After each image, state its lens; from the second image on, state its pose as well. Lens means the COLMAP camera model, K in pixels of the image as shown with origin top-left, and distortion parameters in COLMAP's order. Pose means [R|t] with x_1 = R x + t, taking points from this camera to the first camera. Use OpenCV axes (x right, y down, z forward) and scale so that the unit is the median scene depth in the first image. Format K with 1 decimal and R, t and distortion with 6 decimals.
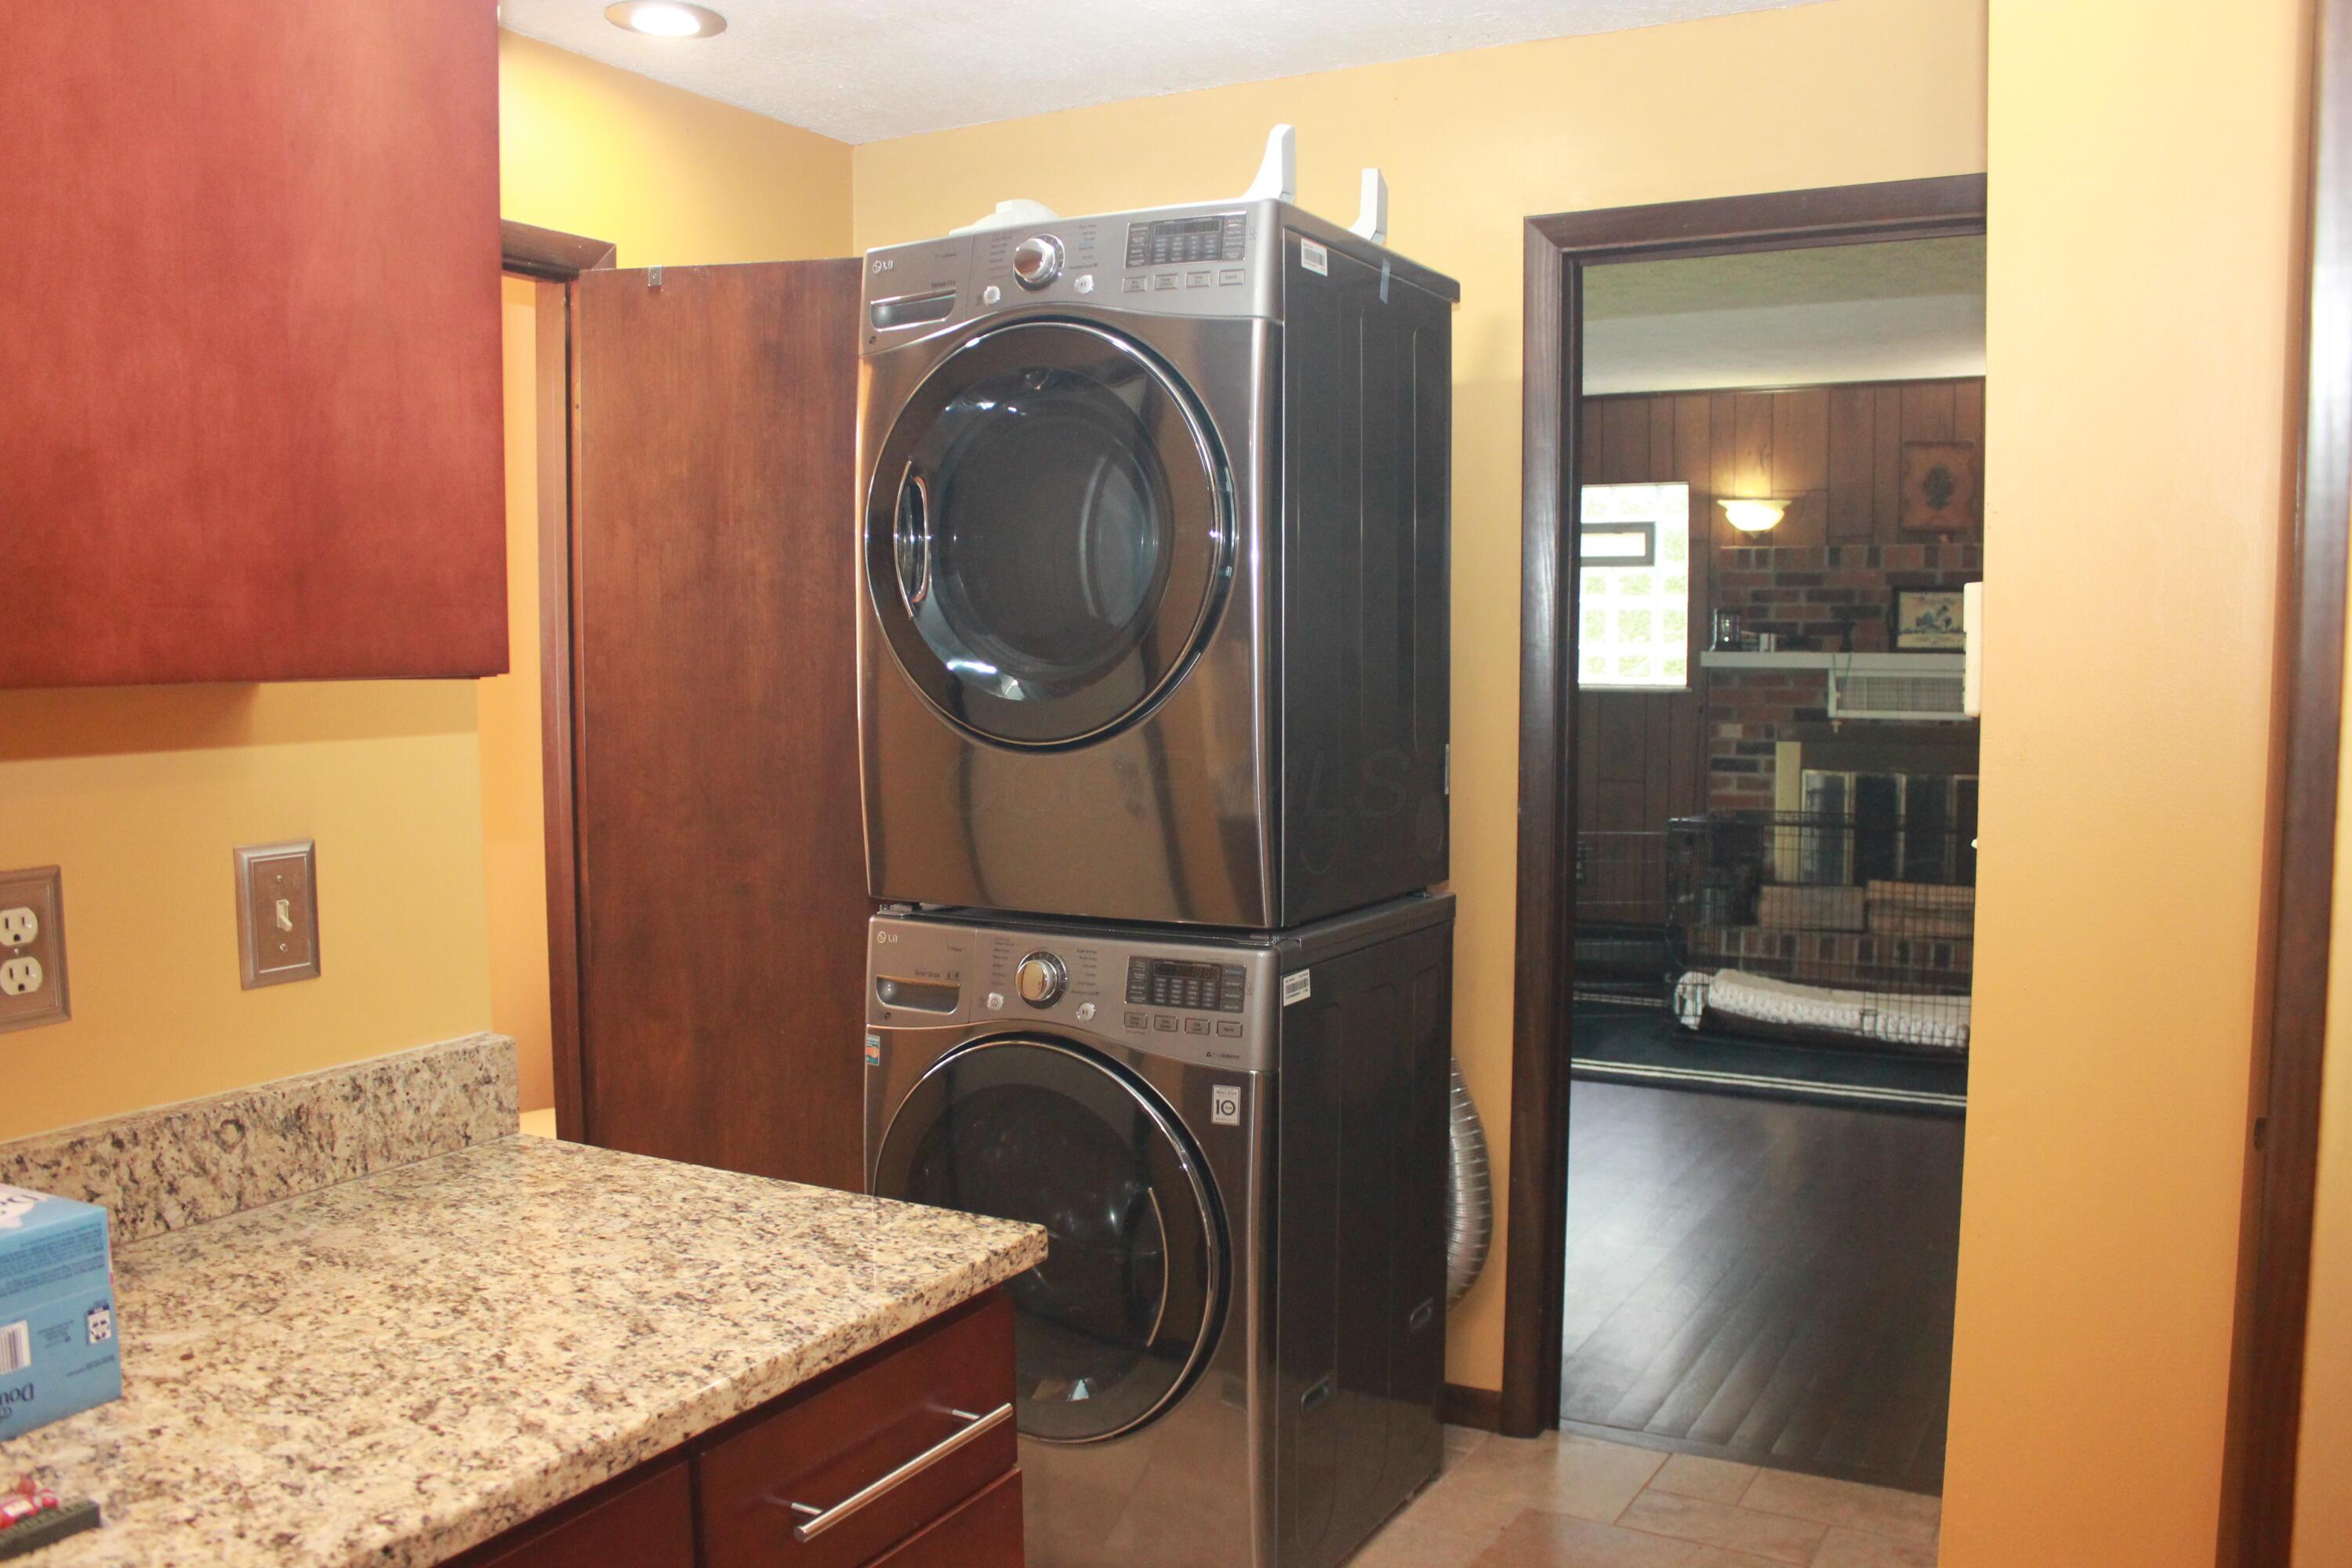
lens RADIAL K [[1946.5, 0, 1176.0], [0, 1946.5, 784.0], [0, 0, 1]] dist [-0.154362, 0.142674]
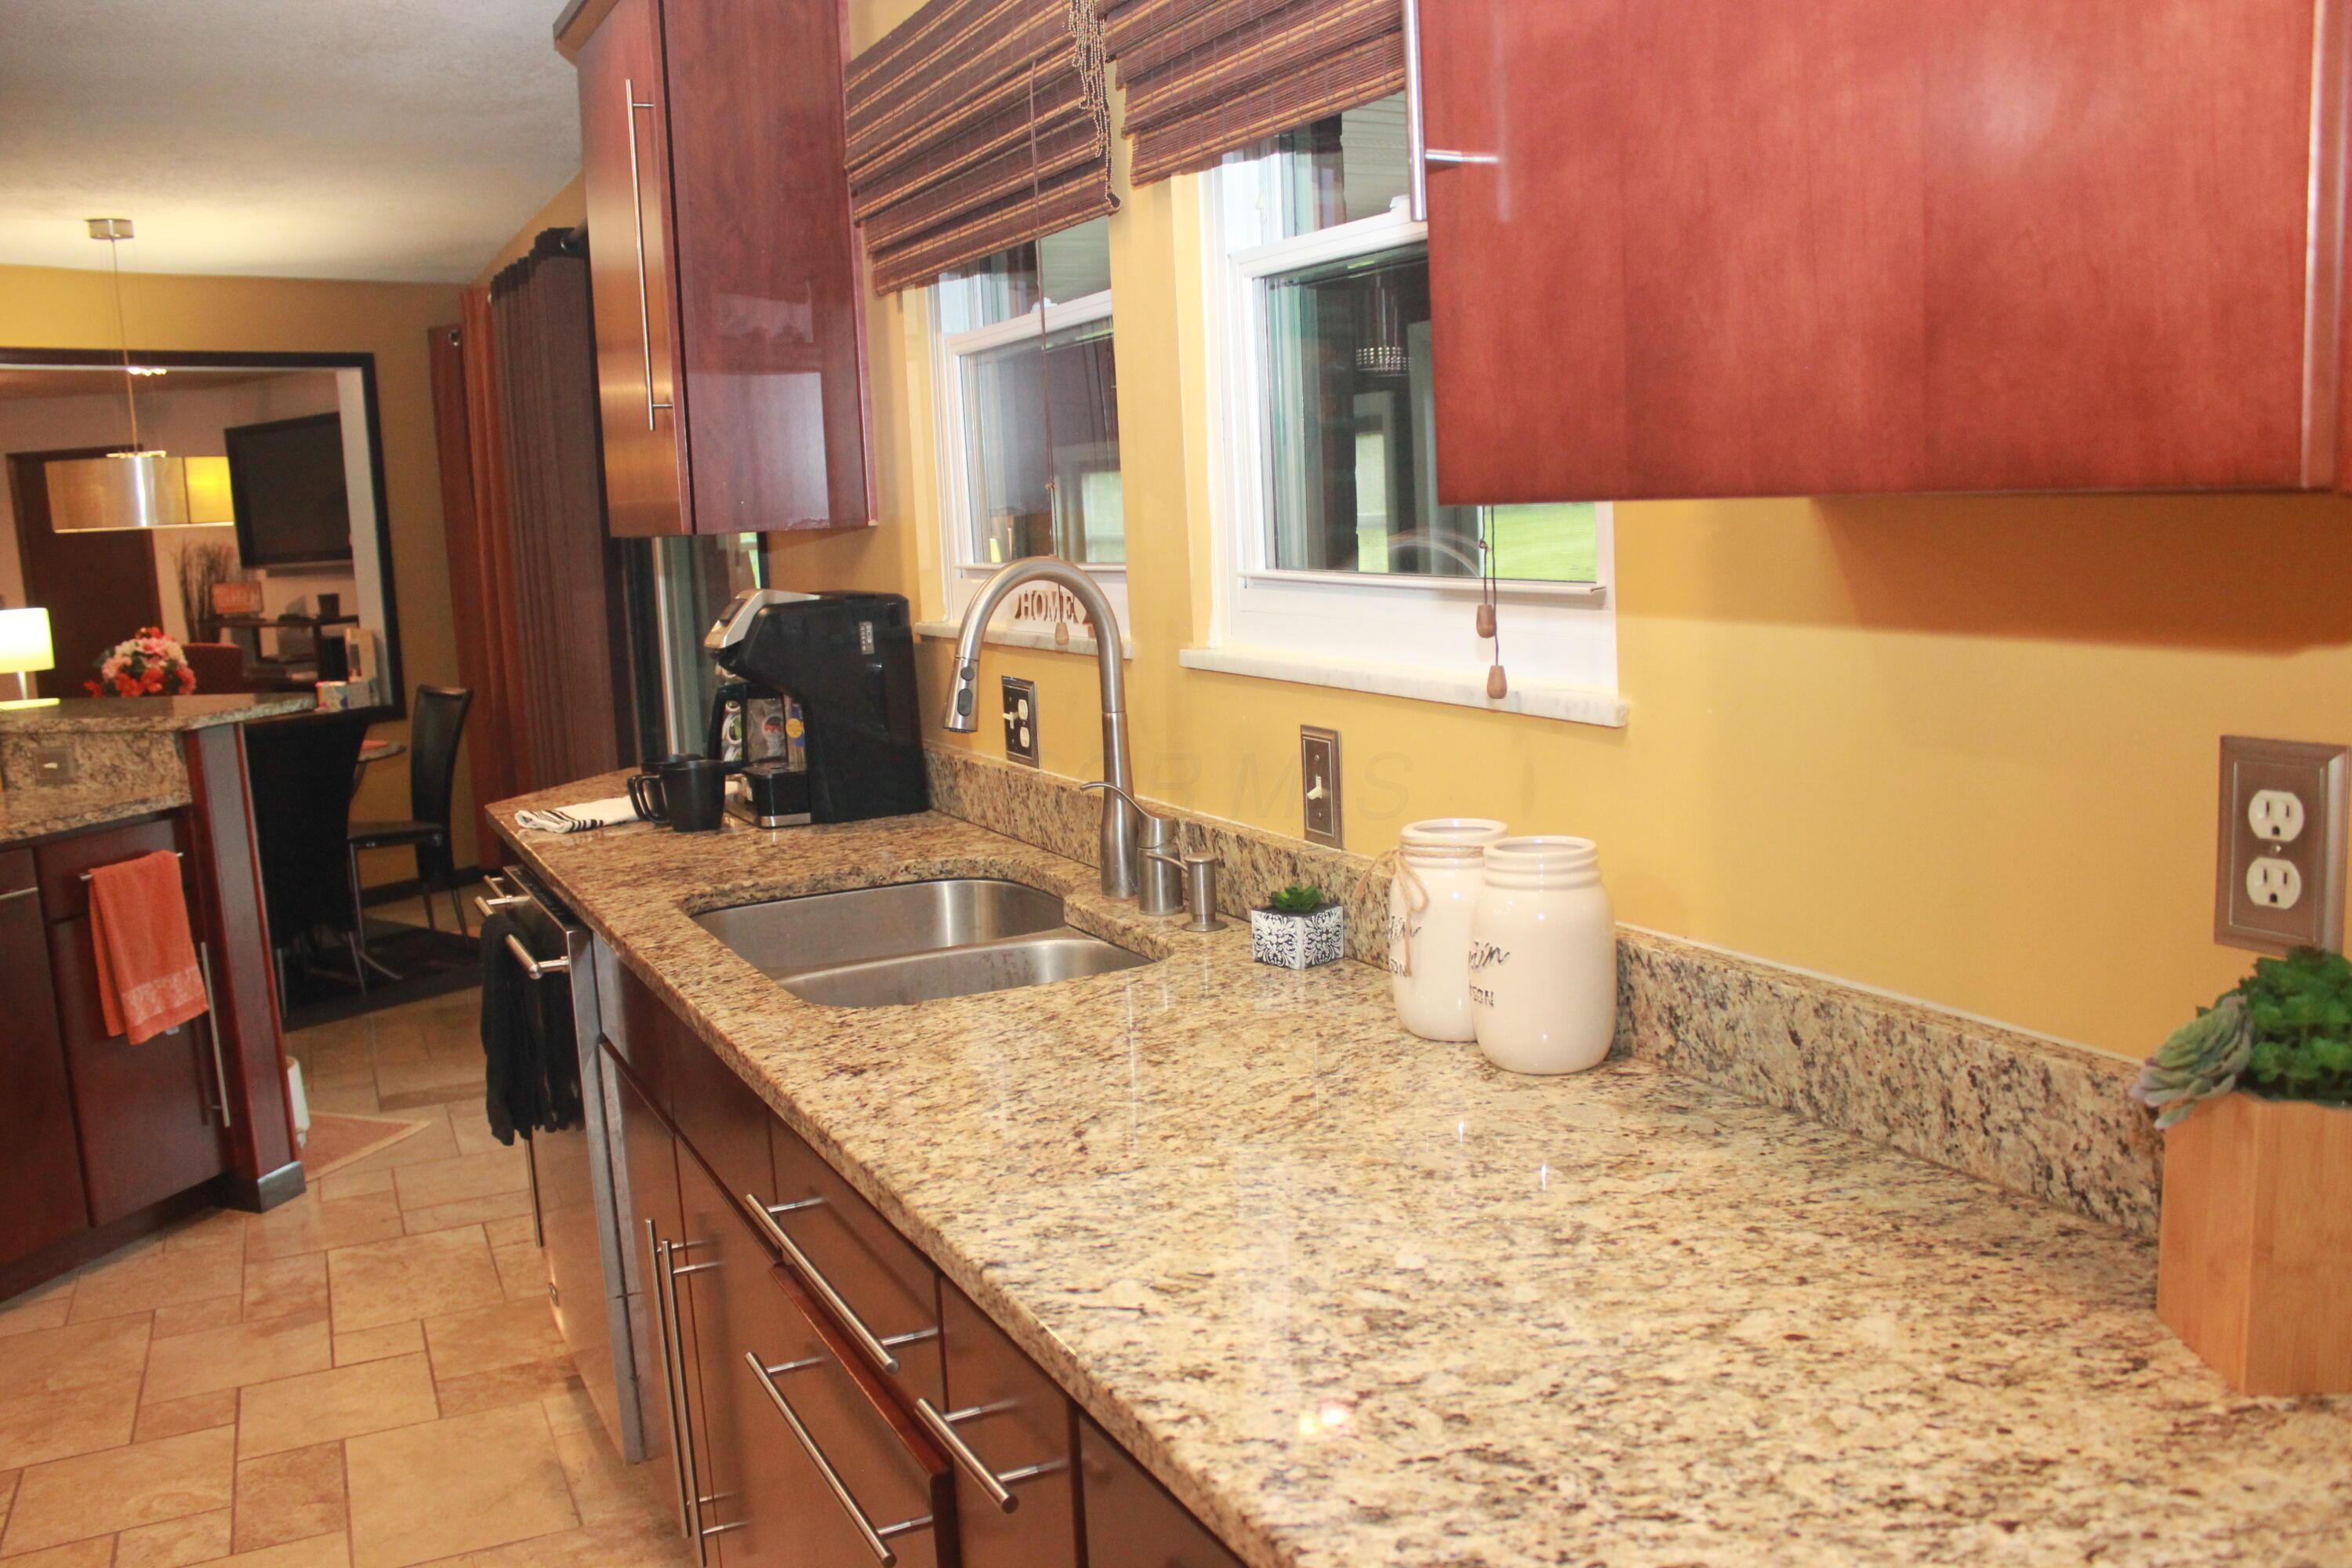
lens RADIAL K [[1946.5, 0, 1176.0], [0, 1946.5, 784.0], [0, 0, 1]] dist [-0.154362, 0.142674]
pose [[-0.560191, 0.150526, -0.814572, 0.375811], [-0.014952, 0.981354, 0.191629, -0.120657], [0.828229, 0.119528, -0.547495, 1.790515]]
